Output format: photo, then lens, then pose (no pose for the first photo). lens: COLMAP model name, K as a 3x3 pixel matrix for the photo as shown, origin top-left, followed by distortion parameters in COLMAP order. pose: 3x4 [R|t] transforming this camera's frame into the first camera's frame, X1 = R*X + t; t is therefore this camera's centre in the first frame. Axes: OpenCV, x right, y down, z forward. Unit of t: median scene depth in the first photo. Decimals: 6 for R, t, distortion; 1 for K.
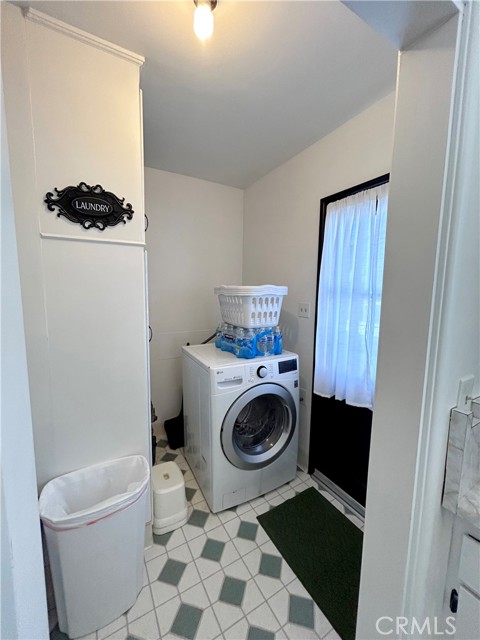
lens RADIAL K [[256.8, 0, 241.2], [0, 256.8, 319.6], [0, 0, 1]] dist [-0.002608, 0.000011]
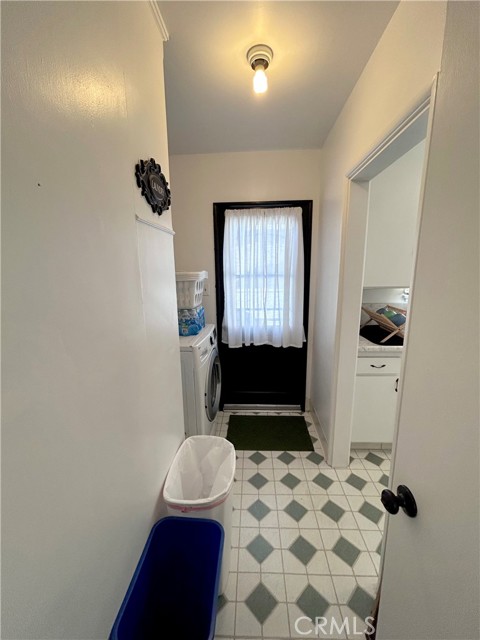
lens RADIAL K [[256.8, 0, 243.9], [0, 256.8, 319.9], [0, 0, 1]] dist [-0.002608, 0.000011]
pose [[0.536546, -0.181866, 0.824041, -0.828777], [0.117225, 0.983096, 0.140643, -0.052867], [-0.835690, 0.021137, 0.548795, 0.174910]]
